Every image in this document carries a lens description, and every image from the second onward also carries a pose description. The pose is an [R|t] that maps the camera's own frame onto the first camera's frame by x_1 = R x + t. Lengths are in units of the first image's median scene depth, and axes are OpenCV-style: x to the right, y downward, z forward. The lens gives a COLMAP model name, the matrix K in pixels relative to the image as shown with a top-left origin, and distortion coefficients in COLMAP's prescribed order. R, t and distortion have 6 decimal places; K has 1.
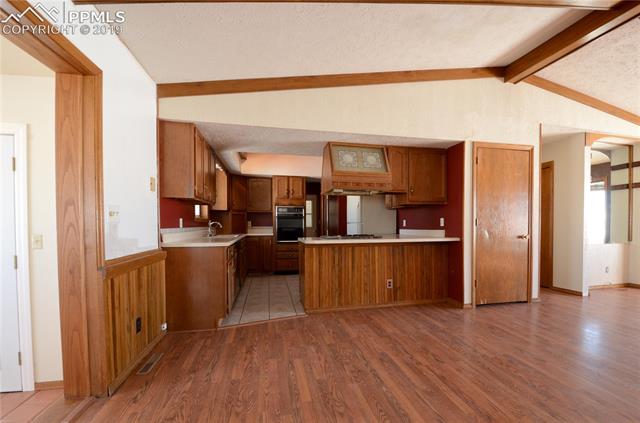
lens RADIAL K [[284.7, 0, 318.7], [0, 284.7, 215.7], [0, 0, 1]] dist [-0.021730, -0.000415]
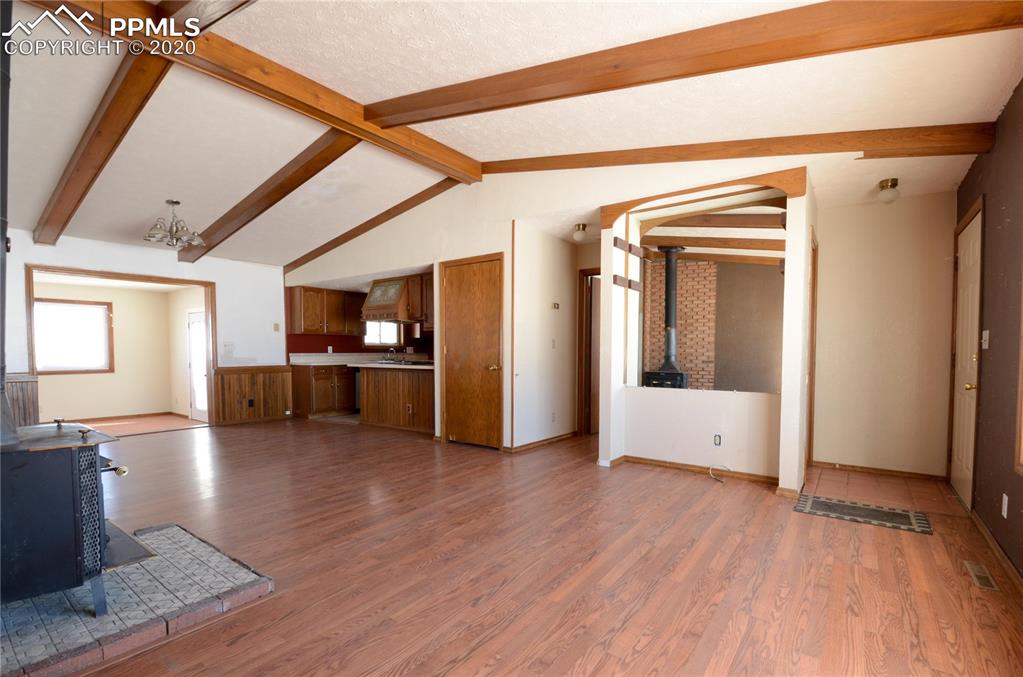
lens RADIAL K [[455.1, 0, 512.2], [0, 455.1, 339.8], [0, 0, 1]] dist [-0.021730, -0.000415]
pose [[0.663906, -0.016099, -0.747643, 1.823723], [0.012214, 0.999868, -0.010684, 0.010707], [0.747716, -0.002039, 0.664015, 0.183978]]
